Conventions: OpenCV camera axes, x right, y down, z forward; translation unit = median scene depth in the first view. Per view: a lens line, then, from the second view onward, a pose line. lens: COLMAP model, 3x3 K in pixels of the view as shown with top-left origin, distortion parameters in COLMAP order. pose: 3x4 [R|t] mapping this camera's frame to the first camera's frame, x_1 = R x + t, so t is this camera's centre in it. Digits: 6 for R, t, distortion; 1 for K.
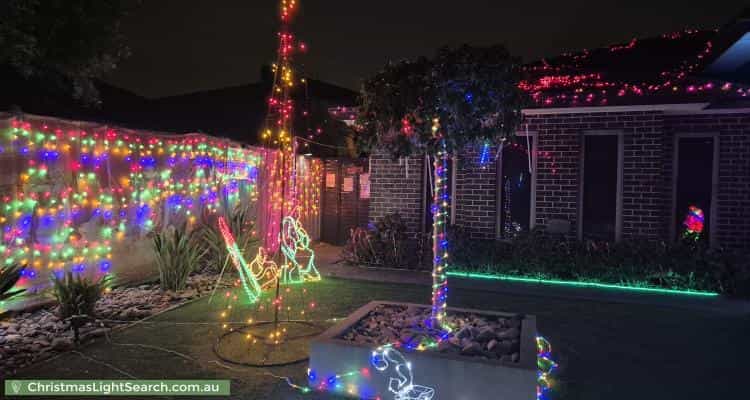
lens RADIAL K [[505.7, 0, 367.8], [0, 505.7, 200.4], [0, 0, 1]] dist [0.035401, -0.002815]
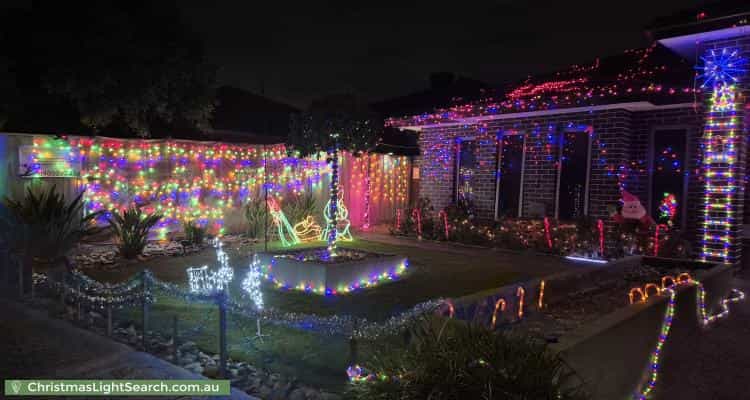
lens RADIAL K [[505.7, 0, 367.8], [0, 505.7, 200.4], [0, 0, 1]] dist [0.035401, -0.002815]
pose [[0.900333, 0.011996, -0.435037, 0.611017], [-0.008902, 0.999919, 0.009150, 0.028036], [0.435112, -0.004365, 0.900366, -0.306908]]
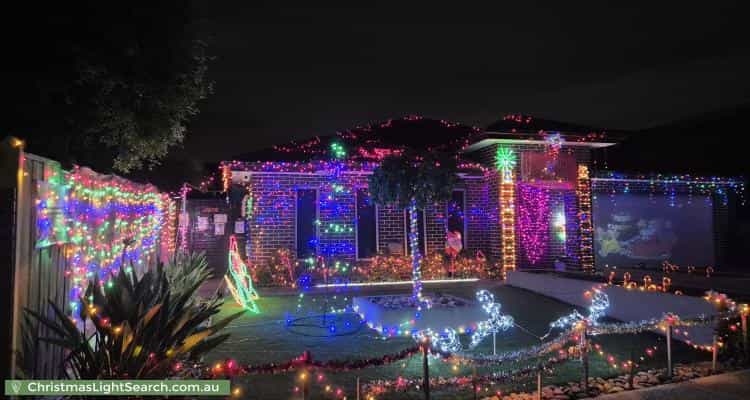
lens RADIAL K [[505.7, 0, 367.8], [0, 505.7, 200.4], [0, 0, 1]] dist [0.035401, -0.002815]
pose [[0.828702, -0.002395, 0.559684, -0.634836], [0.038442, 0.997873, -0.052649, -0.015452], [-0.558368, 0.065146, 0.827032, -0.272269]]
